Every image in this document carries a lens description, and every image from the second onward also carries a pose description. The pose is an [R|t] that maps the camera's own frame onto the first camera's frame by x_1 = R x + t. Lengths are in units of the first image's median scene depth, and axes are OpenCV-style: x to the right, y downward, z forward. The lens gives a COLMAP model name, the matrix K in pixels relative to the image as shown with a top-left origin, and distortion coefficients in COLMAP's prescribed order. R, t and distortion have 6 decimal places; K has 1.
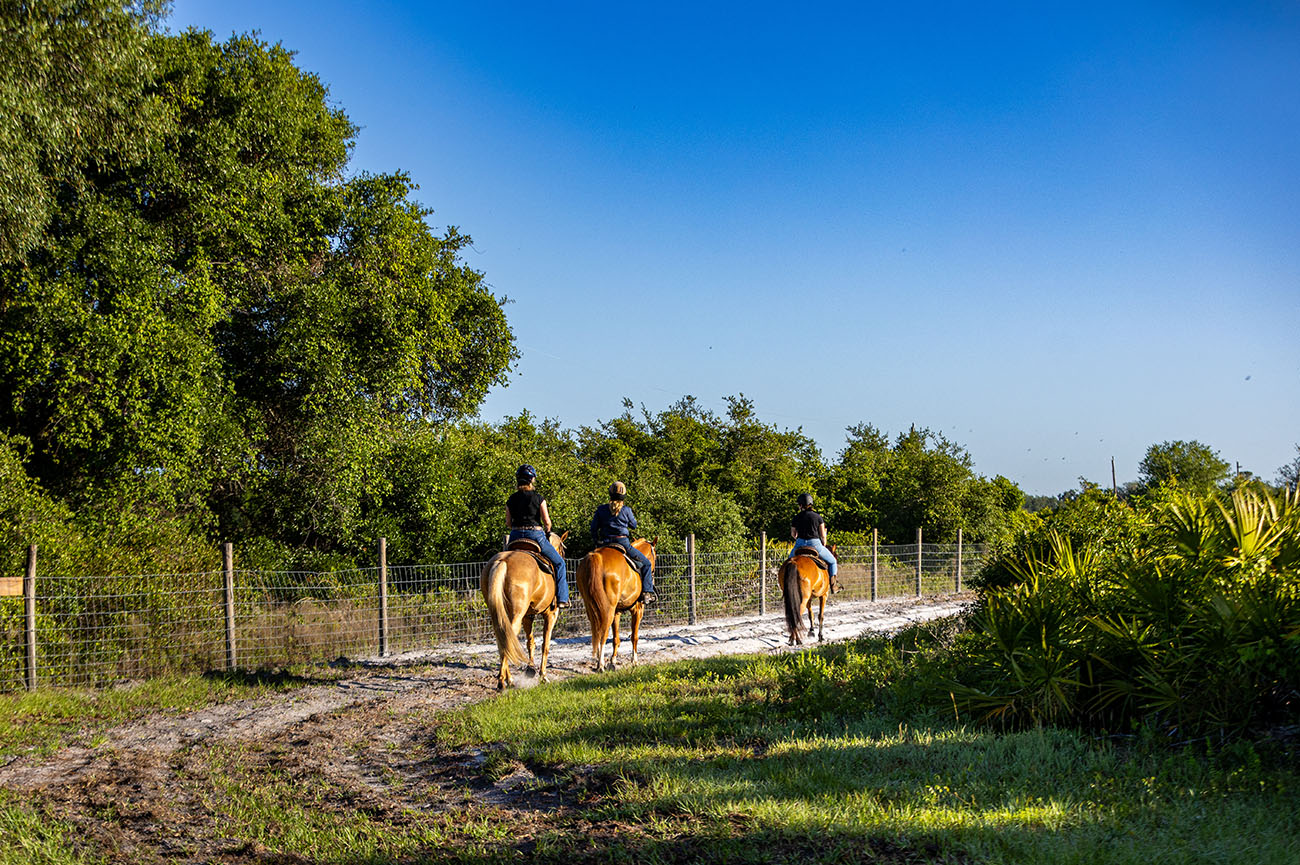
lens RADIAL K [[1068.1, 0, 650.0], [0, 1068.1, 432.5], [0, 0, 1]] dist [-0.002340, -0.004794]
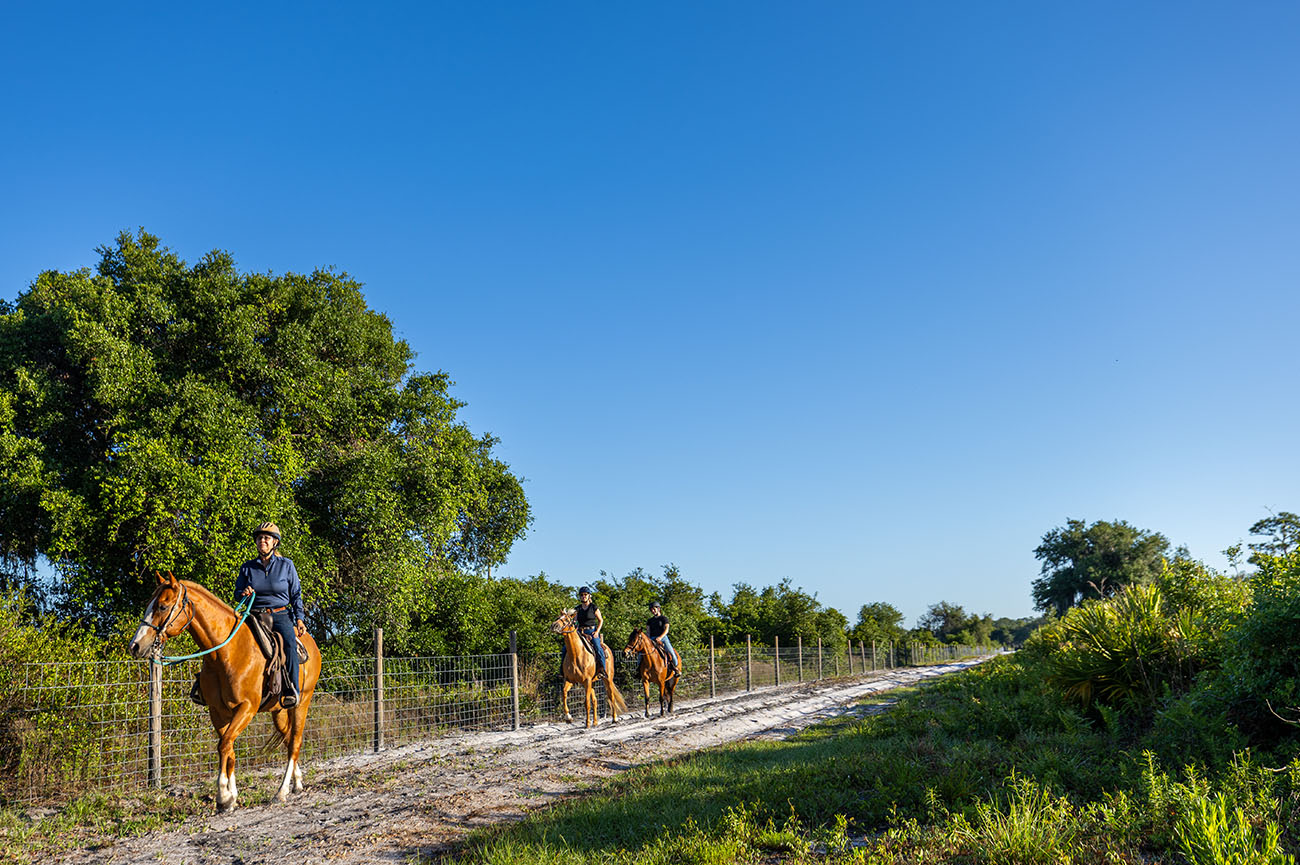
lens RADIAL K [[951.0, 0, 650.0], [0, 951.0, 432.5], [0, 0, 1]] dist [-0.011849, -0.001229]
pose [[0.999653, -0.022800, 0.013188, 0.013212], [0.024068, 0.994112, -0.105649, -0.030652], [-0.010702, 0.105930, 0.994316, -0.186390]]
